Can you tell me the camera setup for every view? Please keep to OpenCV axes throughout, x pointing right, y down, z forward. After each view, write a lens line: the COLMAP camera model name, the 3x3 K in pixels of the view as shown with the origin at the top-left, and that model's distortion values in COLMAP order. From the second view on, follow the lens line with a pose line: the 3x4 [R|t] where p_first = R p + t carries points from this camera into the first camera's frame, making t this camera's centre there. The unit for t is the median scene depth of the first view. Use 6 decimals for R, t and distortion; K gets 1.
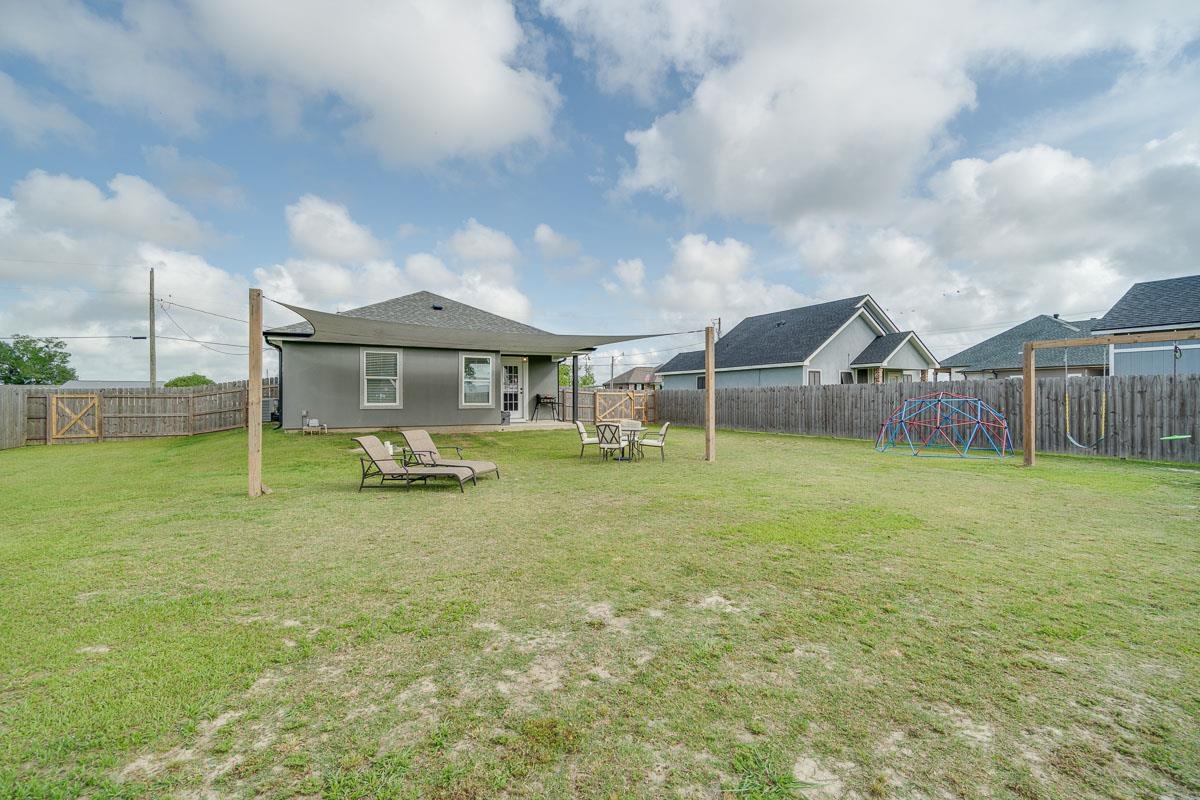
lens RADIAL K [[520.6, 0, 591.7], [0, 520.6, 396.0], [0, 0, 1]] dist [-0.000979, -0.000152]
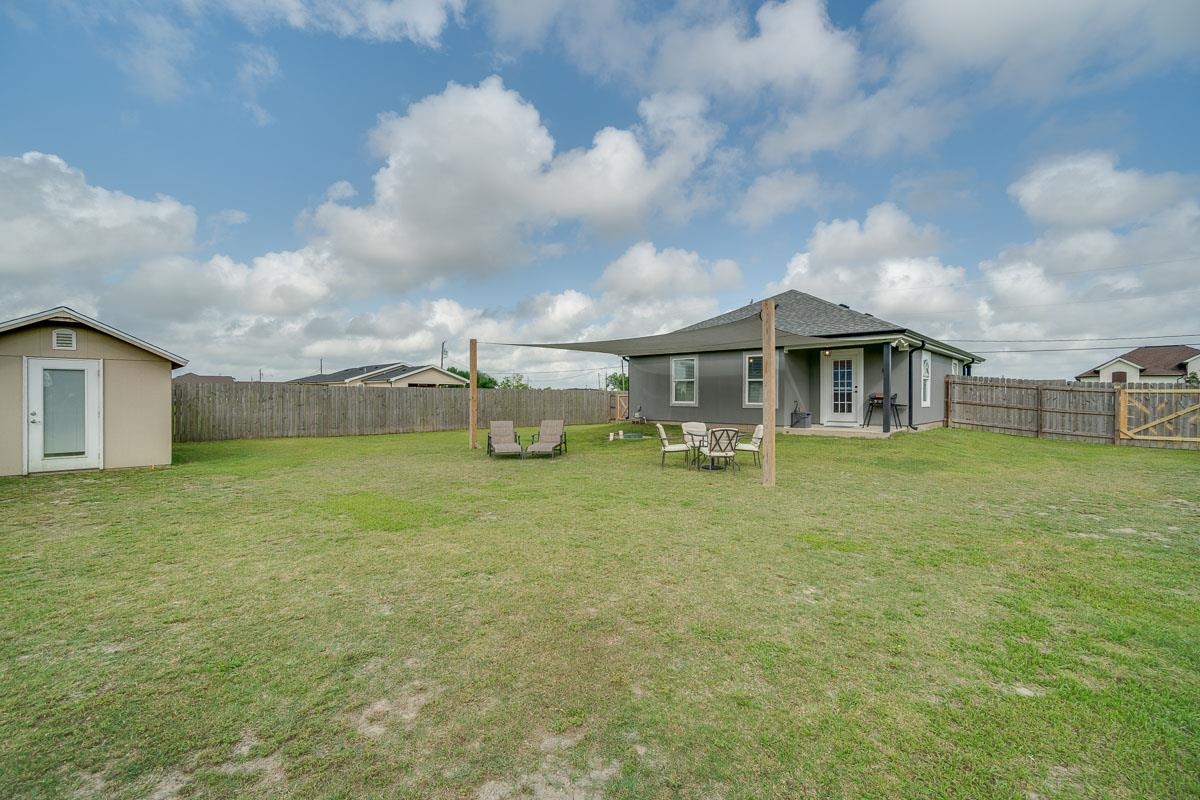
lens RADIAL K [[520.6, 0, 591.4], [0, 520.6, 398.3], [0, 0, 1]] dist [-0.000979, -0.000152]
pose [[0.306682, 0.006973, -0.951787, 0.613506], [0.001258, 0.999969, 0.007731, -0.003028], [0.951811, -0.003569, 0.306663, 0.398718]]
